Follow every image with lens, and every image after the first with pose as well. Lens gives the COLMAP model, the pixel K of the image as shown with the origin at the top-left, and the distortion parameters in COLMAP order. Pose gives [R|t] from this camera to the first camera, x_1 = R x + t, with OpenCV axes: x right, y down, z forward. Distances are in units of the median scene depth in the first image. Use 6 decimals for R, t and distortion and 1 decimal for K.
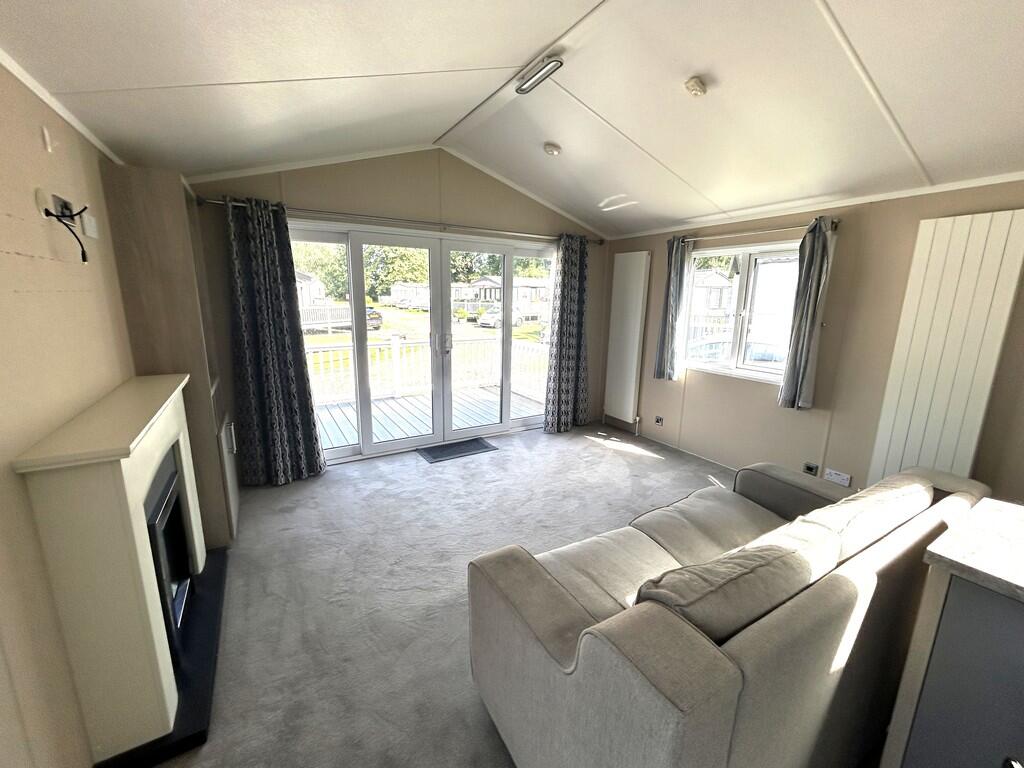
lens RADIAL K [[419.7, 0, 512.0], [0, 419.7, 384.0], [0, 0, 1]] dist [-0.001342, 0.000003]
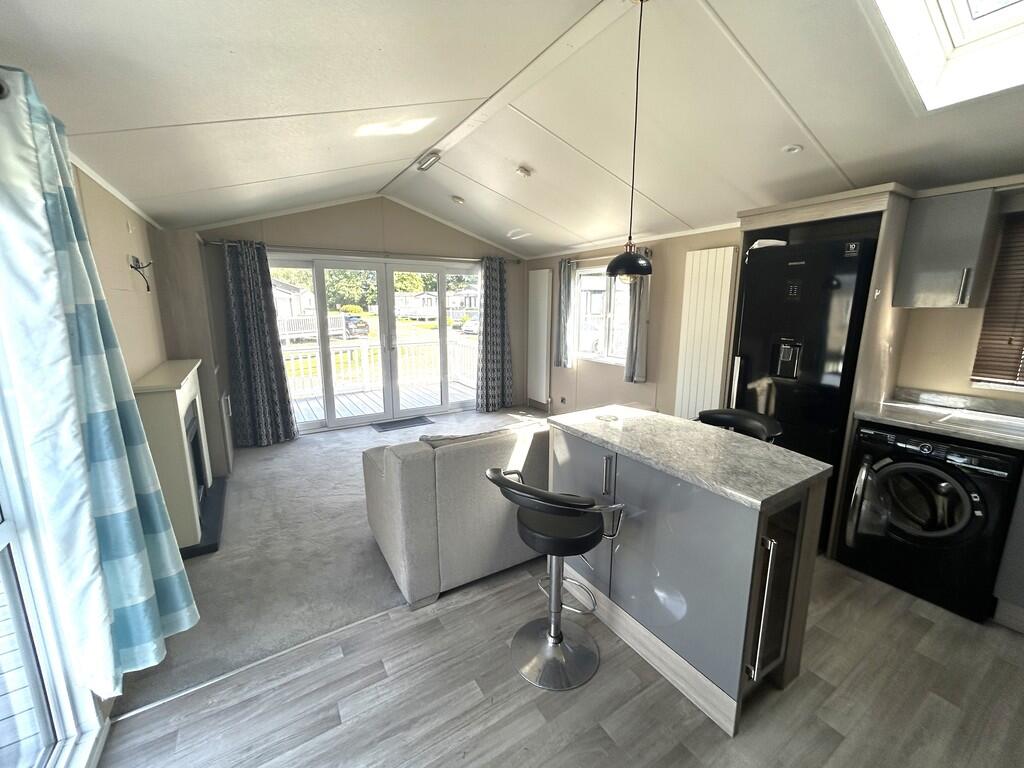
lens RADIAL K [[419.7, 0, 512.0], [0, 419.7, 384.0], [0, 0, 1]] dist [-0.001342, 0.000003]
pose [[0.999754, -0.017165, 0.014023, 0.205551], [0.017401, 0.999707, -0.016836, 0.065882], [-0.013730, 0.017076, 0.999760, -0.325704]]
